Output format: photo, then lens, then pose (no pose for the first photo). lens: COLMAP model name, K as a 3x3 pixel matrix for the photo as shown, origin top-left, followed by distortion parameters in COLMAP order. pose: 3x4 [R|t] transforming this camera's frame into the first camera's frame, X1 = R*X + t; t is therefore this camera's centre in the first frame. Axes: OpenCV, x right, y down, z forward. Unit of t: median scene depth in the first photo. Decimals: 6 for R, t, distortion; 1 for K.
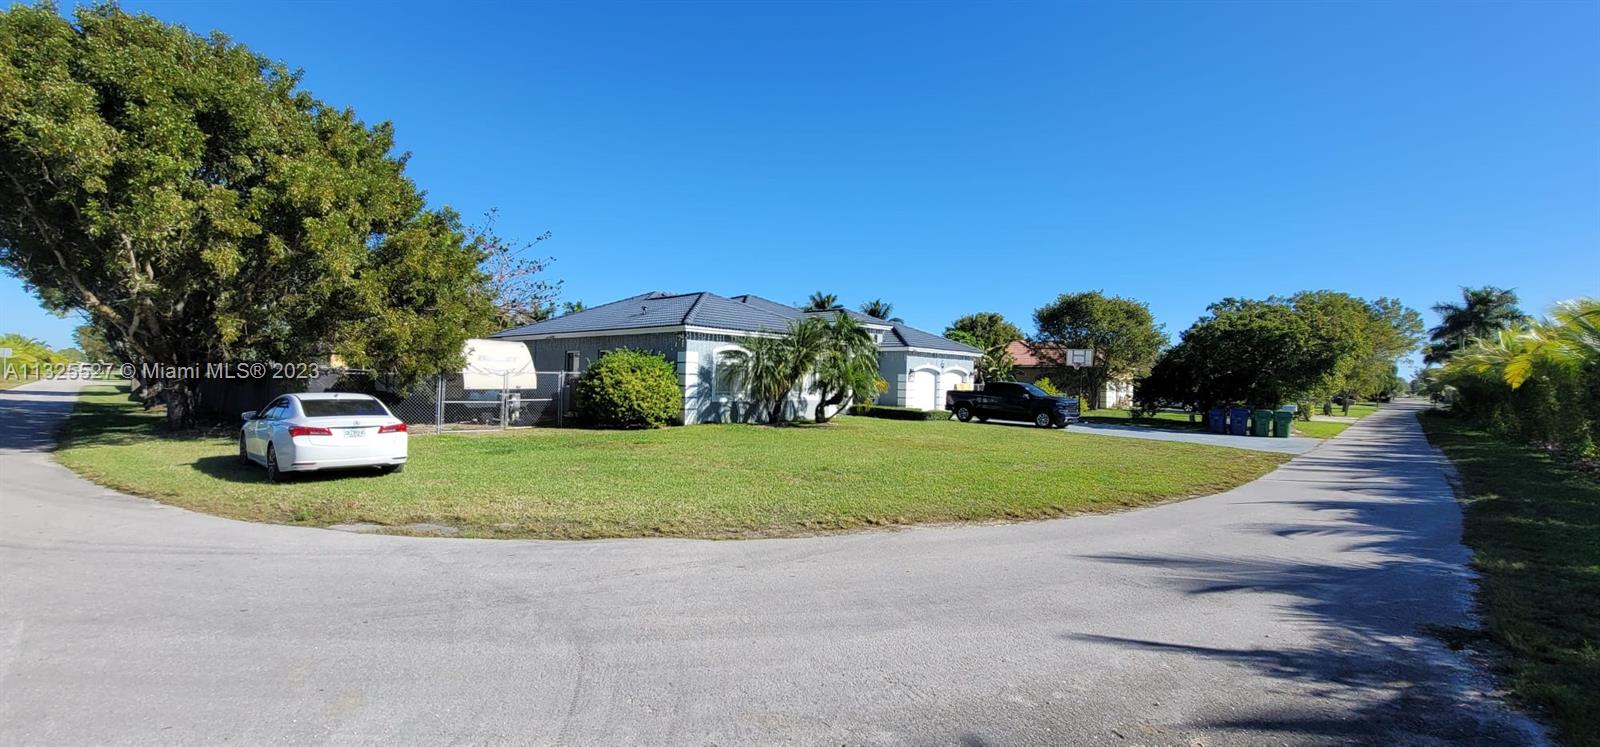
lens RADIAL K [[669.2, 0, 810.7], [0, 669.2, 376.6], [0, 0, 1]] dist [0.001421, 0.003569]
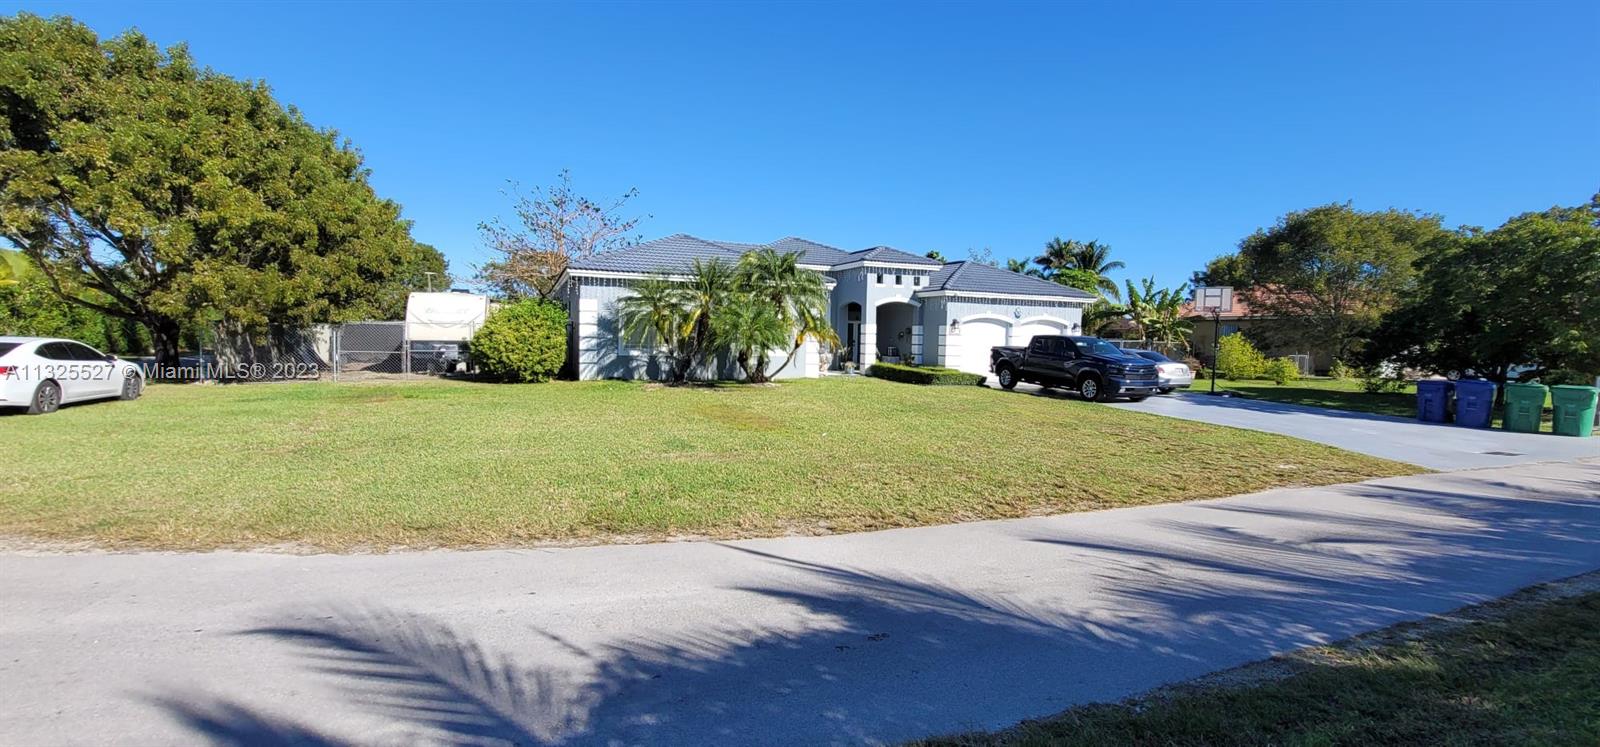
lens RADIAL K [[669.2, 0, 796.6], [0, 669.2, 369.5], [0, 0, 1]] dist [0.001421, 0.003569]
pose [[0.905135, 0.020704, -0.424620, 0.432727], [0.000275, 0.998785, 0.049285, 0.012340], [0.425125, -0.044726, 0.904029, 0.287347]]
